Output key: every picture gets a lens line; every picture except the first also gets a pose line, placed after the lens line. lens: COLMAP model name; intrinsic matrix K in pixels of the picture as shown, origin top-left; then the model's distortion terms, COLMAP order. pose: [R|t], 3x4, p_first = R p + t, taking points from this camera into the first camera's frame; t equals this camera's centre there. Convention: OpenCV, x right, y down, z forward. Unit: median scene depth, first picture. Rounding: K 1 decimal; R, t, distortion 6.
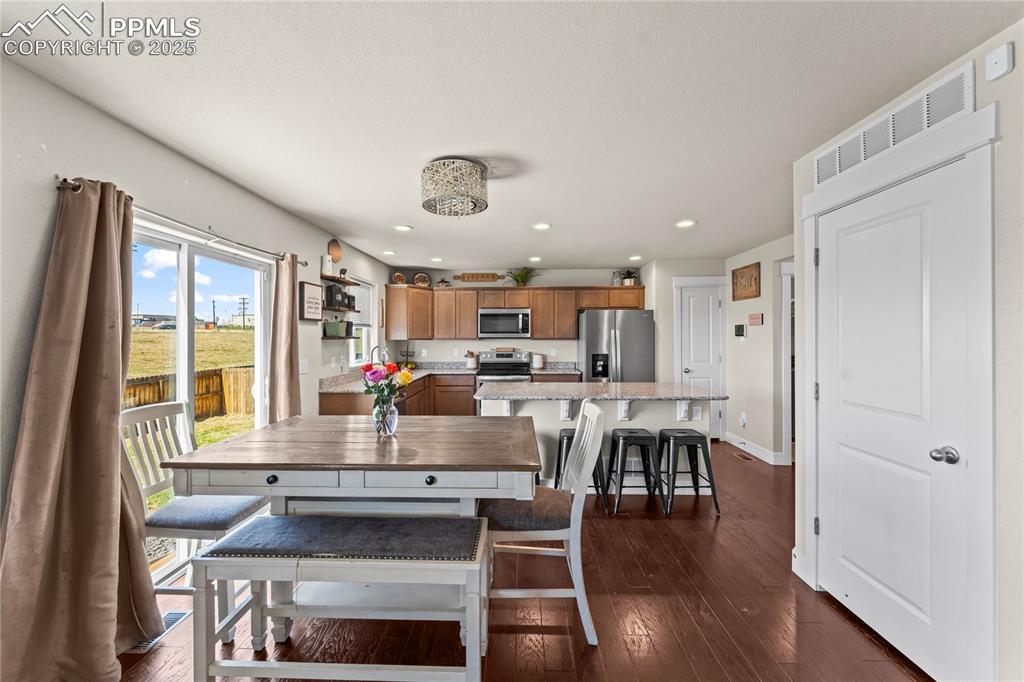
lens RADIAL K [[410.2, 0, 506.9], [0, 410.2, 336.5], [0, 0, 1]] dist [-0.002631, -0.000391]
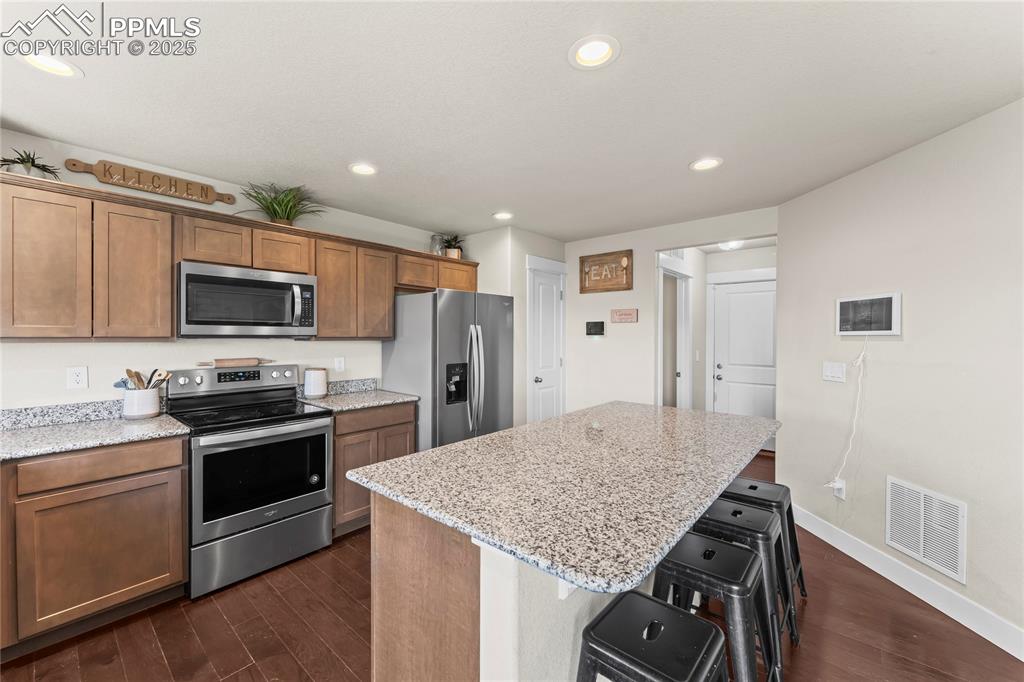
lens RADIAL K [[409.5, 0, 509.1], [0, 409.5, 339.5], [0, 0, 1]] dist [-0.002185, 0.000109]
pose [[0.633339, -0.004026, 0.773864, -0.173182], [-0.005394, 0.999939, 0.009616, 0.001120], [-0.773856, -0.010265, 0.633278, 0.520213]]
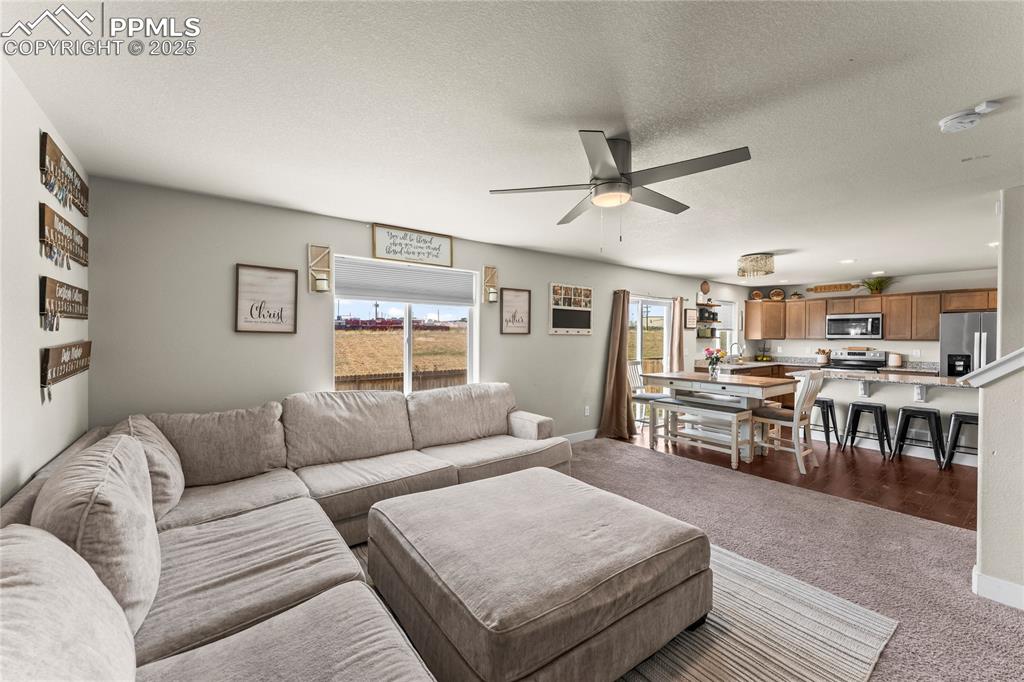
lens RADIAL K [[410.2, 0, 506.9], [0, 410.2, 336.5], [0, 0, 1]] dist [-0.002631, -0.000391]
pose [[0.621277, 0.005163, -0.783574, 0.304217], [-0.005196, 0.999983, 0.002469, -0.000516], [0.783574, 0.002537, 0.621293, -0.534511]]
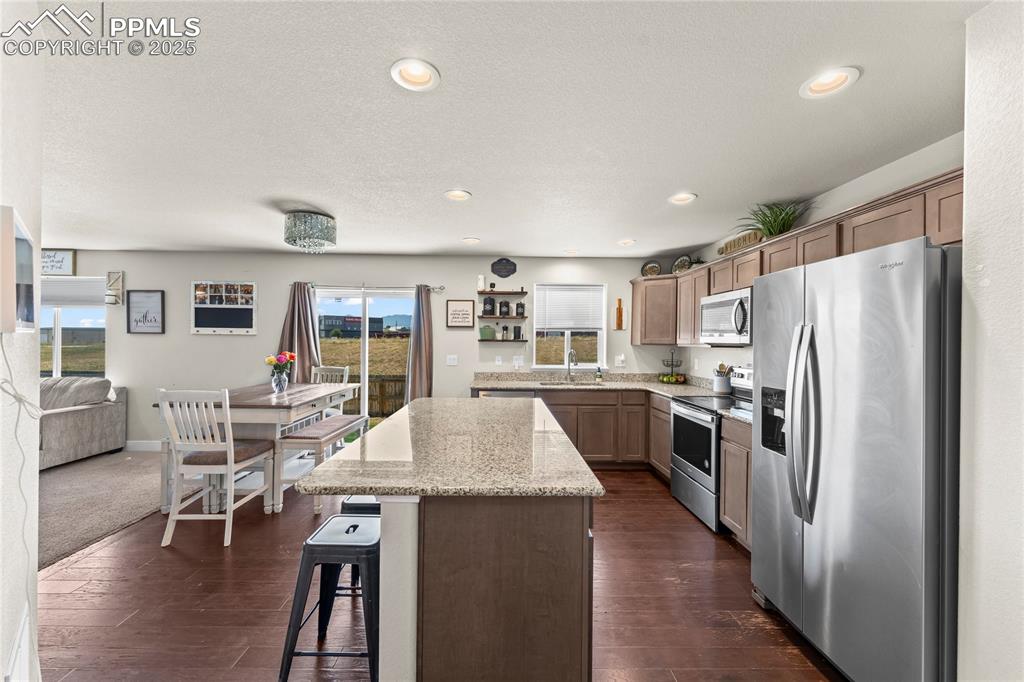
lens RADIAL K [[410.2, 0, 506.9], [0, 410.2, 336.5], [0, 0, 1]] dist [-0.002631, -0.000391]
pose [[0.037601, -0.013848, -0.999197, 0.545466], [-0.012451, 0.999820, -0.014326, 0.005423], [0.999215, 0.012980, 0.037422, 0.687112]]
